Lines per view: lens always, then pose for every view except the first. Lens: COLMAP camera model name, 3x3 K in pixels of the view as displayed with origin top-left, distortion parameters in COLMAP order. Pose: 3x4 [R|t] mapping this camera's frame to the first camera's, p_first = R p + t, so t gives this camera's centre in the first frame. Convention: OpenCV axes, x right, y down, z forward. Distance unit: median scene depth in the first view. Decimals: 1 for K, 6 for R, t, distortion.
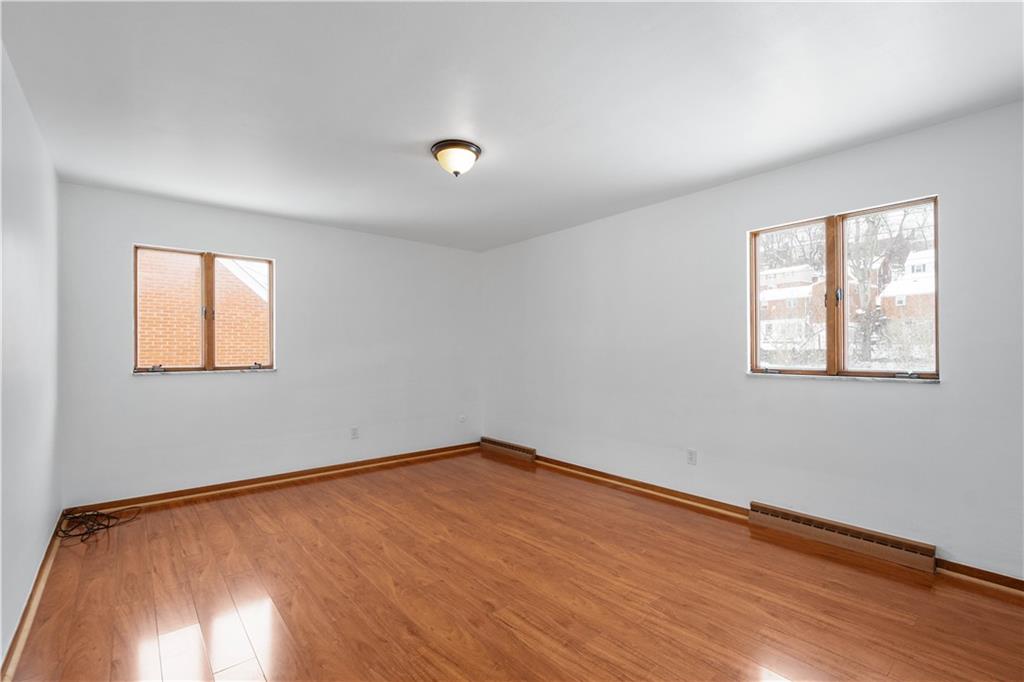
lens RADIAL K [[451.5, 0, 512.0], [0, 451.5, 349.4], [0, 0, 1]] dist [-0.000277, -0.000630]
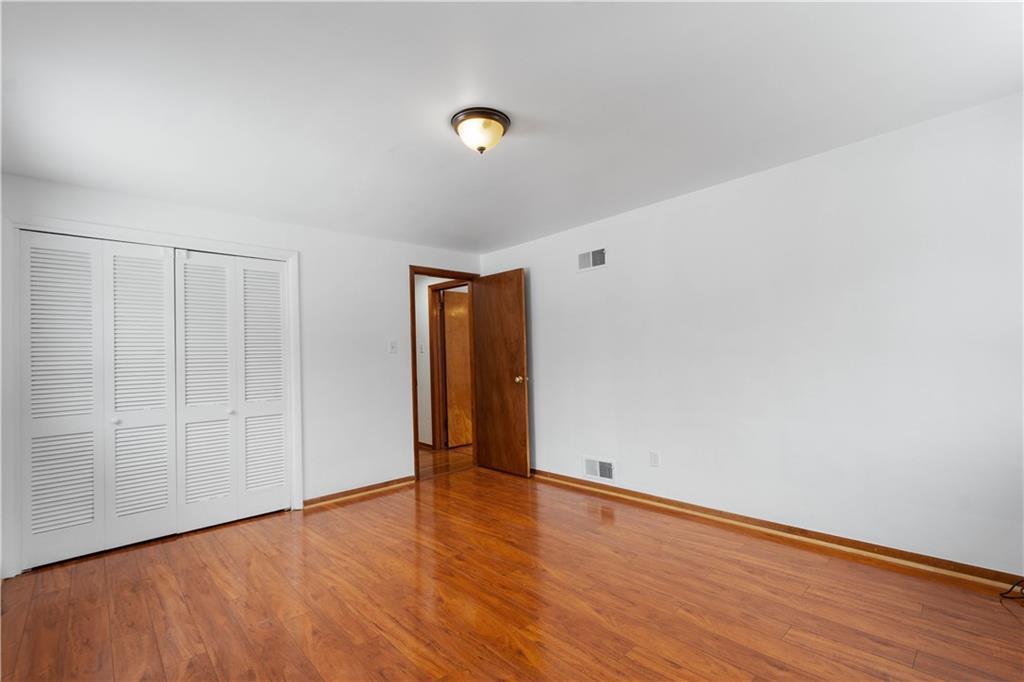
lens RADIAL K [[451.5, 0, 512.0], [0, 451.5, 349.4], [0, 0, 1]] dist [-0.000277, -0.000630]
pose [[-0.998109, 0.035350, -0.050294, -0.131136], [0.036064, 0.999260, -0.013357, -0.005013], [0.049785, -0.015145, -0.998645, 1.944364]]
